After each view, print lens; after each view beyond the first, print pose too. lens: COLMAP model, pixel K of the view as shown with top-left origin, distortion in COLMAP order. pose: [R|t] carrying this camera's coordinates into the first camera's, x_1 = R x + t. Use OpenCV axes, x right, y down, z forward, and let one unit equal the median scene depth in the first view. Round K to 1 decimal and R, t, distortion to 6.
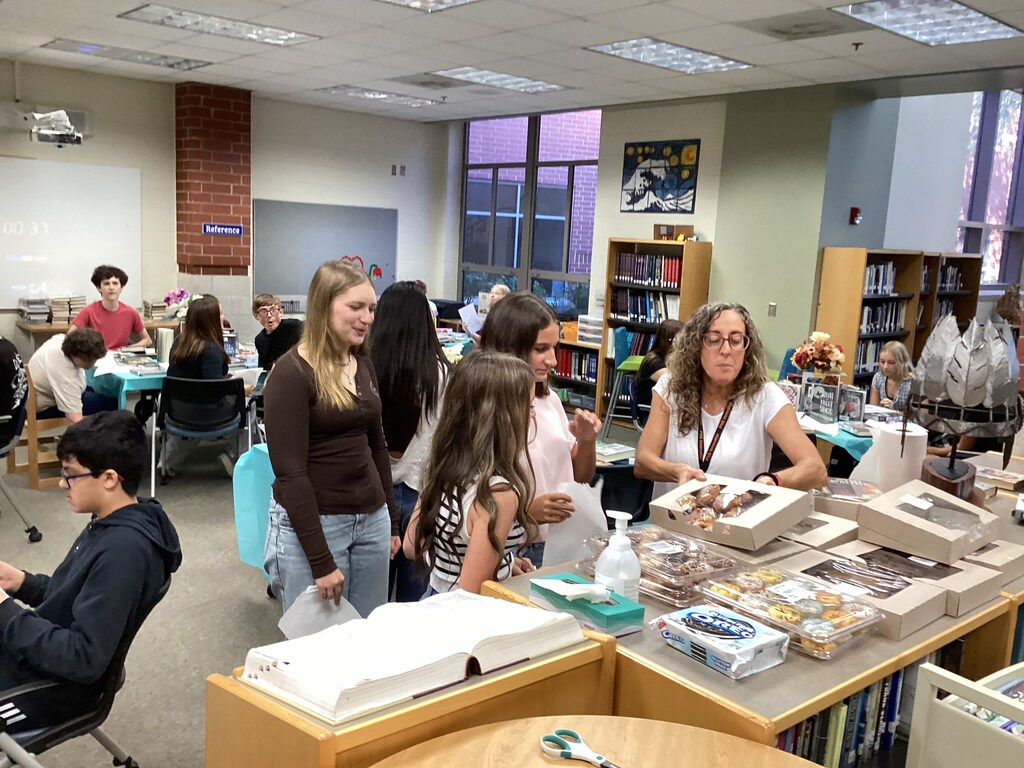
lens RADIAL K [[930.8, 0, 512.0], [0, 930.8, 384.0], [0, 0, 1]] dist [0.086106, -0.190289]
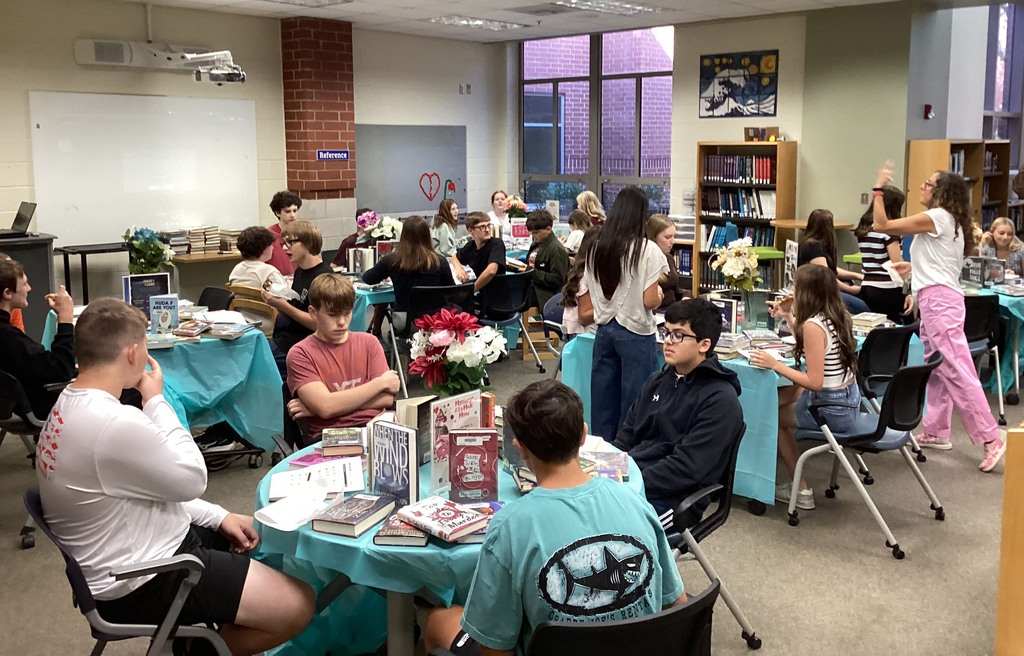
lens RADIAL K [[977.1, 0, 511.4], [0, 977.1, 265.6], [0, 0, 1]] dist [0.108992, -0.313239]
pose [[0.990430, -0.069009, 0.119526, -0.258419], [0.072646, 0.997010, -0.026333, 0.001818], [-0.117351, 0.034764, 0.992482, -0.109063]]
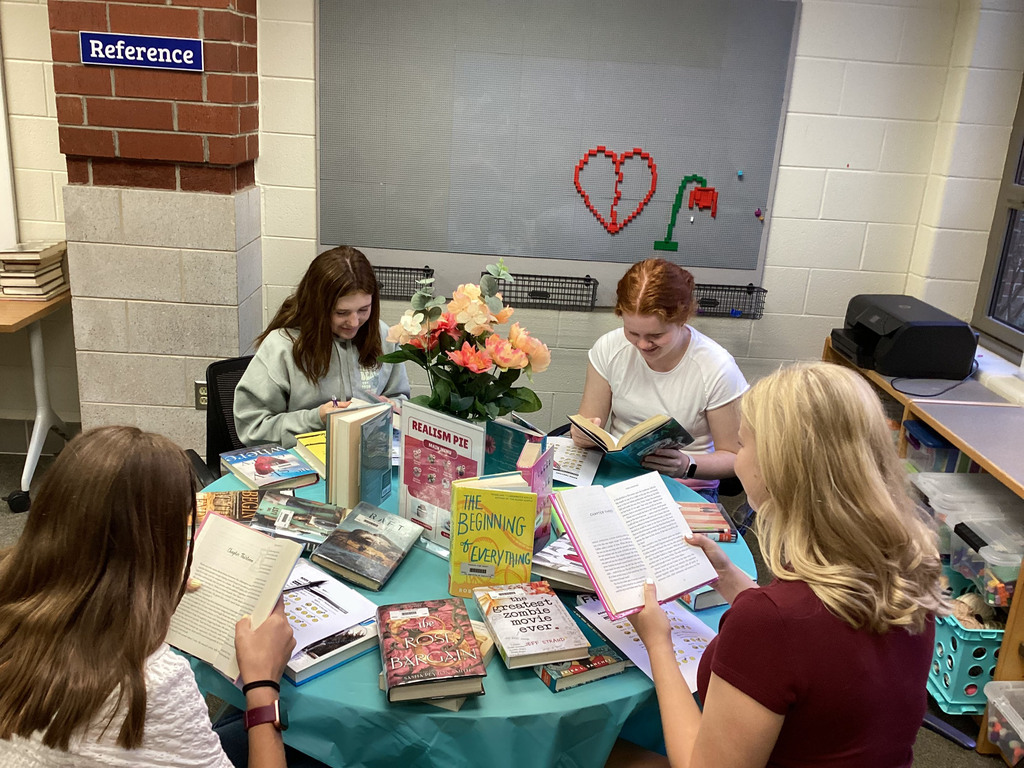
lens RADIAL K [[930.8, 0, 512.0], [0, 930.8, 384.0], [0, 0, 1]] dist [0.086106, -0.190289]
pose [[0.780461, 0.174705, -0.600298, 0.018624], [-0.116286, 0.983974, 0.135180, -0.111638], [0.614294, -0.035696, 0.788269, 0.836672]]
